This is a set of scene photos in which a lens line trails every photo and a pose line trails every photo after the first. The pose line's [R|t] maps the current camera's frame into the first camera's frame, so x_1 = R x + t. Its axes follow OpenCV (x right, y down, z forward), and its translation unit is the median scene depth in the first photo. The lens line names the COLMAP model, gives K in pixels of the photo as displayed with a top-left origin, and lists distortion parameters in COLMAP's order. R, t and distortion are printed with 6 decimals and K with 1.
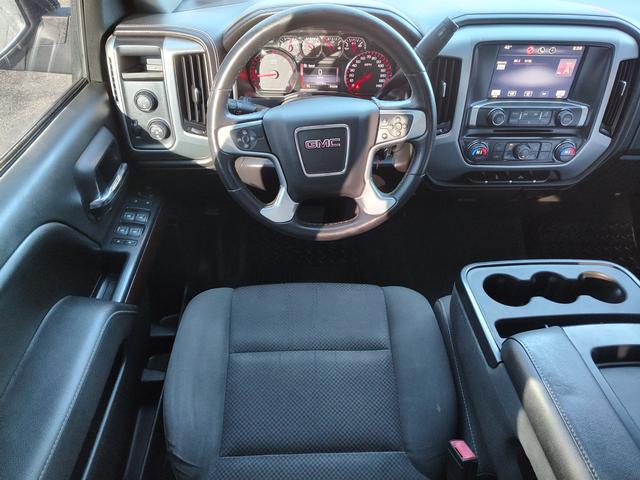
lens RADIAL K [[444.1, 0, 320.0], [0, 444.1, 240.0], [0, 0, 1]] dist [0.010664, -0.007581]
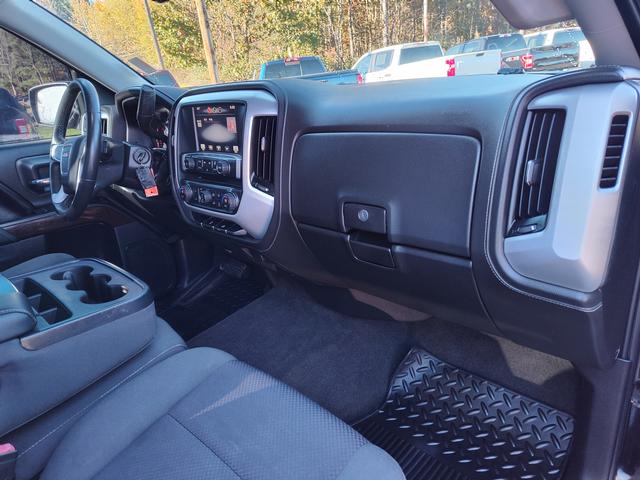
lens RADIAL K [[430.4, 0, 320.0], [0, 430.4, 240.0], [0, 0, 1]] dist [0.025198, -0.004309]
pose [[0.657331, 0.165857, -0.735124, 1.555207], [-0.398042, 0.904721, -0.151799, -0.053055], [0.639905, 0.392393, 0.660720, 0.552615]]
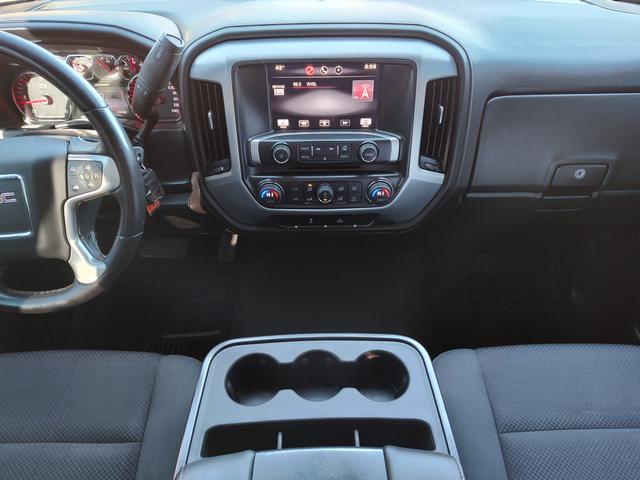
lens RADIAL K [[430.4, 0, 320.0], [0, 430.4, 240.0], [0, 0, 1]] dist [0.025198, -0.004309]
pose [[0.998499, -0.003042, -0.054685, 0.524366], [0.002879, 0.999991, -0.003060, -0.116979], [0.054694, 0.002898, 0.998499, 0.221640]]
